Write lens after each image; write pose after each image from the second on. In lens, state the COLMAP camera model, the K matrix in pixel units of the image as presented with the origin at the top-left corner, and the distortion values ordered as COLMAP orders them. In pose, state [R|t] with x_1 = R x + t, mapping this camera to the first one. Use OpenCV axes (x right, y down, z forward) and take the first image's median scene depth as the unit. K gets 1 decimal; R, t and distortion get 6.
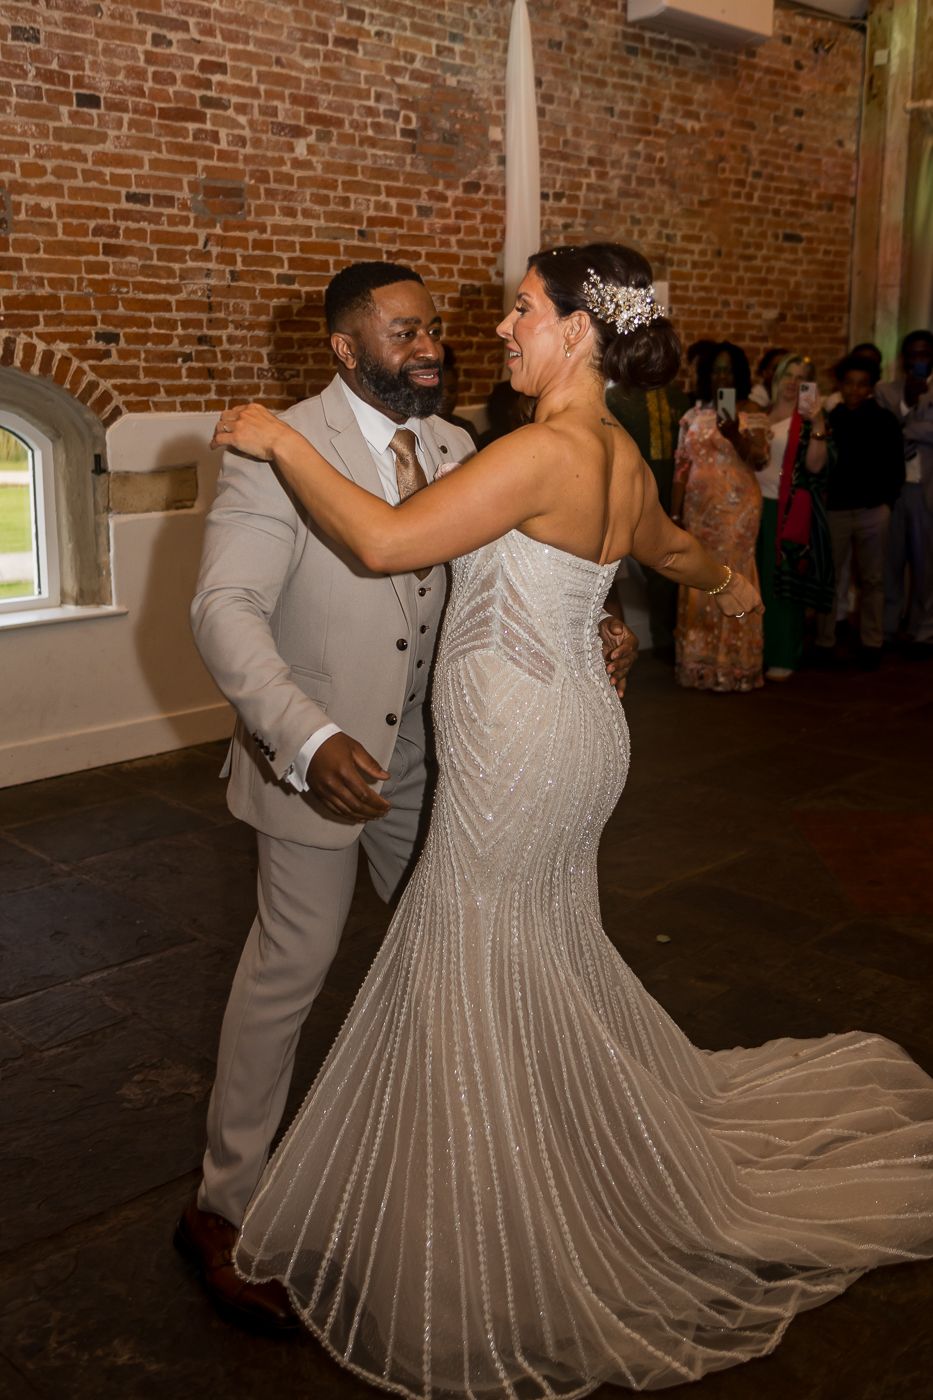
lens RADIAL K [[1371.9, 0, 408.9], [0, 1371.9, 632.5], [0, 0, 1]] dist [-0.022100, 0.010913]
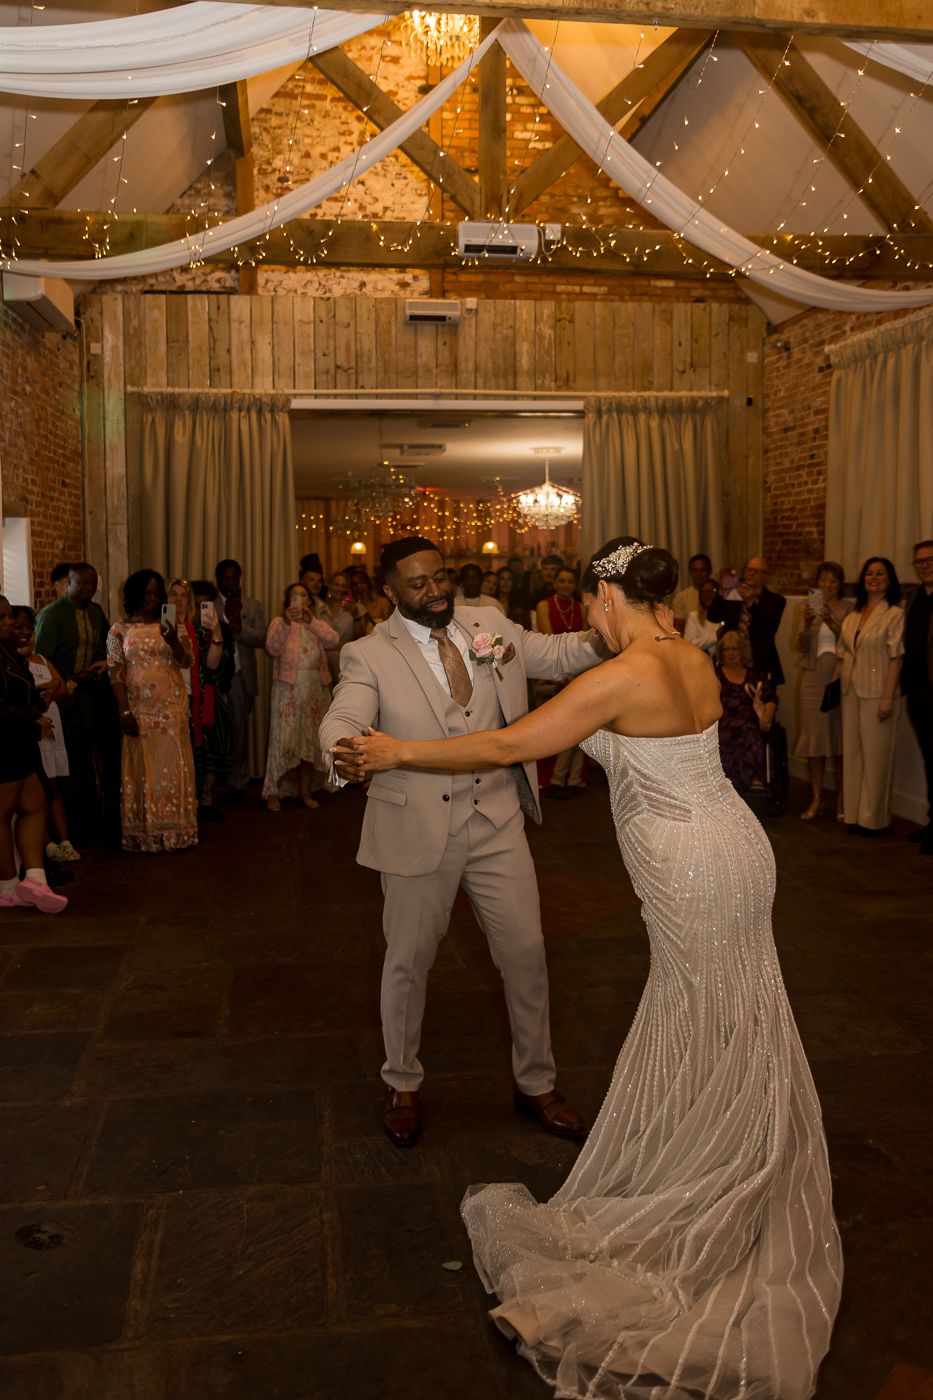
lens RADIAL K [[1239.9, 0, 431.9], [0, 1239.9, 647.9], [0, 0, 1]] dist [-0.011679, 0.006470]
pose [[0.582682, -0.051526, 0.811065, -0.584839], [0.160826, 0.985563, -0.052928, -0.044785], [-0.796628, 0.161280, 0.582556, 0.161048]]
